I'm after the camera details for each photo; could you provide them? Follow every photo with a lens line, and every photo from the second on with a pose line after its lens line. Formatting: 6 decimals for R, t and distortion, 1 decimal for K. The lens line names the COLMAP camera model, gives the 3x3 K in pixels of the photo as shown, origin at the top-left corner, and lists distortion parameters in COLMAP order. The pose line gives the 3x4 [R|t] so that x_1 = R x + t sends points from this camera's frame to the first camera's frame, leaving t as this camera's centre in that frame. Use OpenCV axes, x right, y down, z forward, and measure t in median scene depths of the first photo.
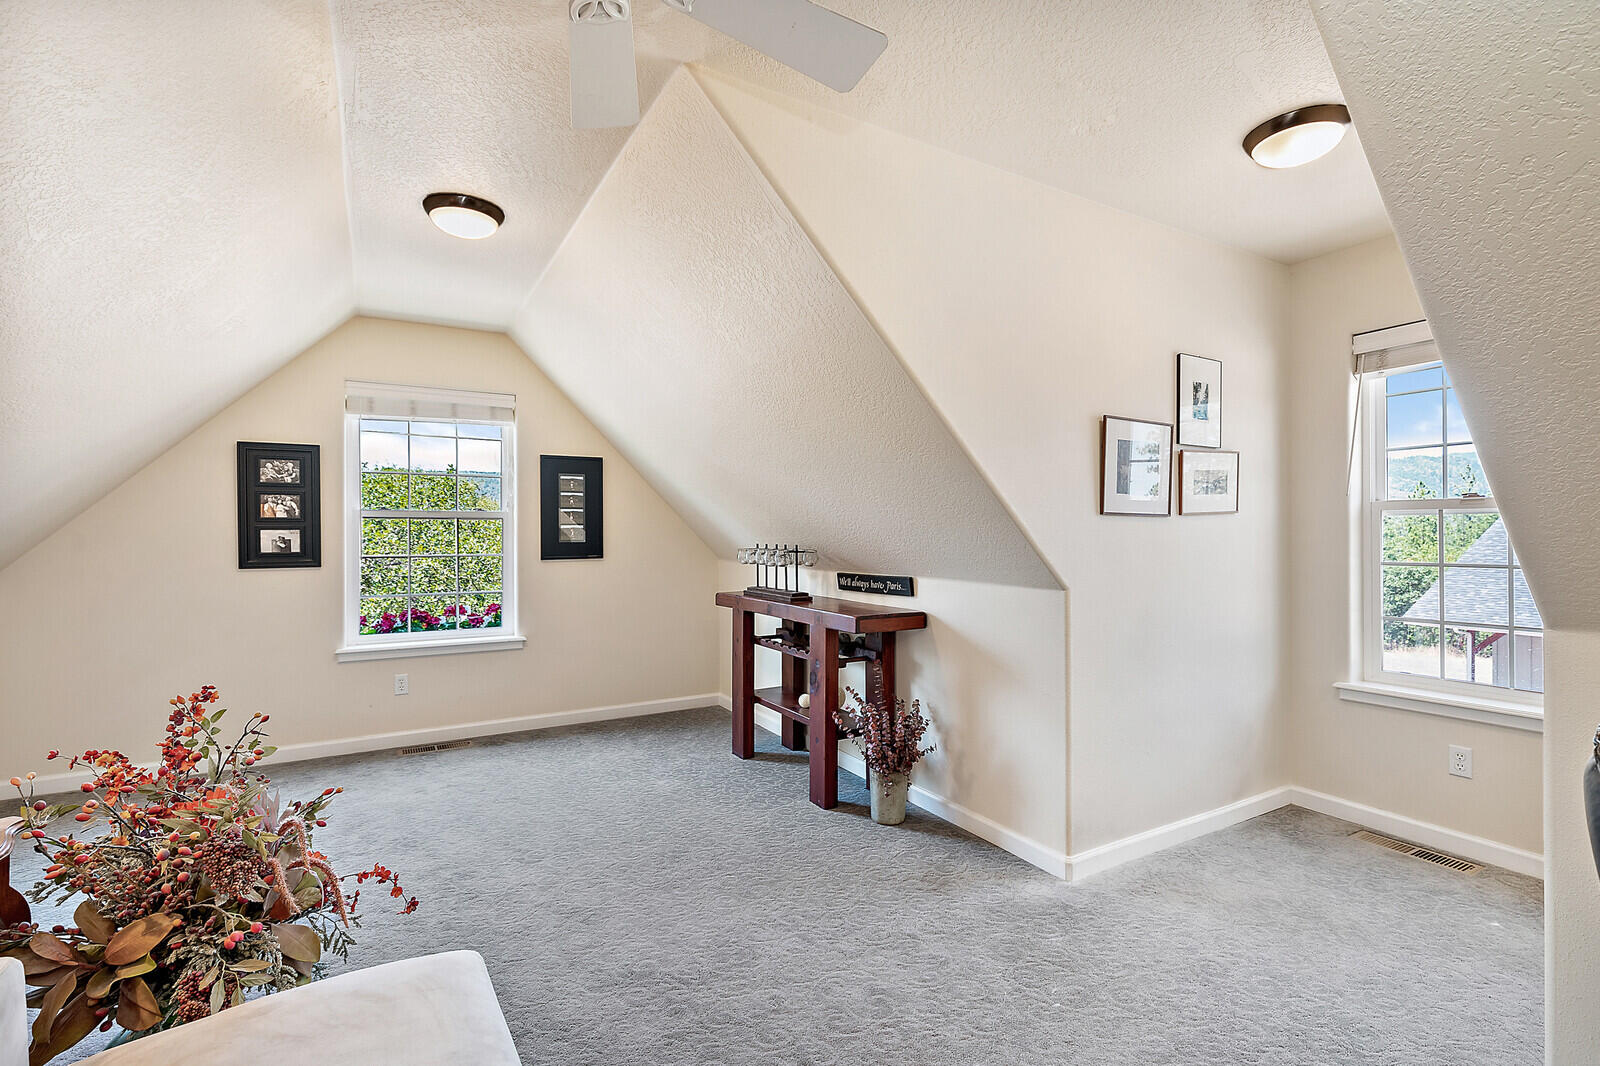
lens RADIAL K [[742.9, 0, 798.3], [0, 742.9, 527.6], [0, 0, 1]] dist [0.014714, -0.000381]
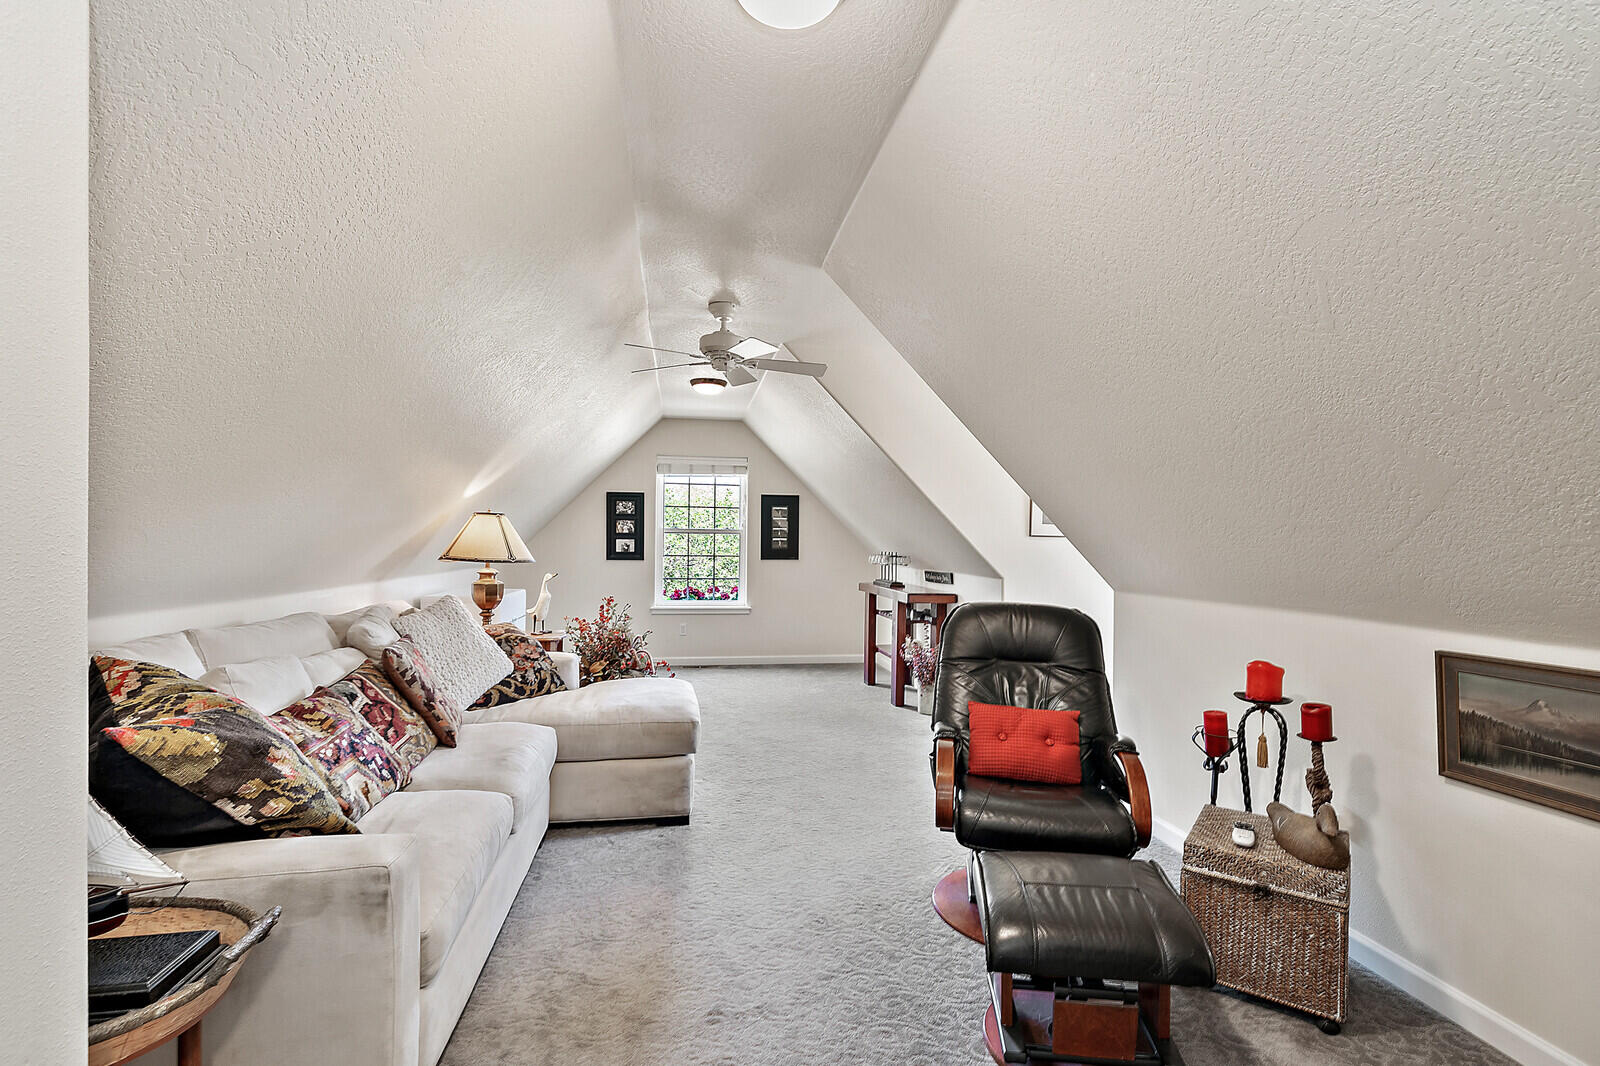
lens RADIAL K [[742.9, 0, 801.8], [0, 742.9, 536.9], [0, 0, 1]] dist [0.014714, -0.000381]
pose [[0.937639, 0.010954, -0.347438, 0.340459], [-0.011776, 0.999931, -0.000254, -0.007371], [0.347411, 0.004329, 0.937703, -0.548788]]
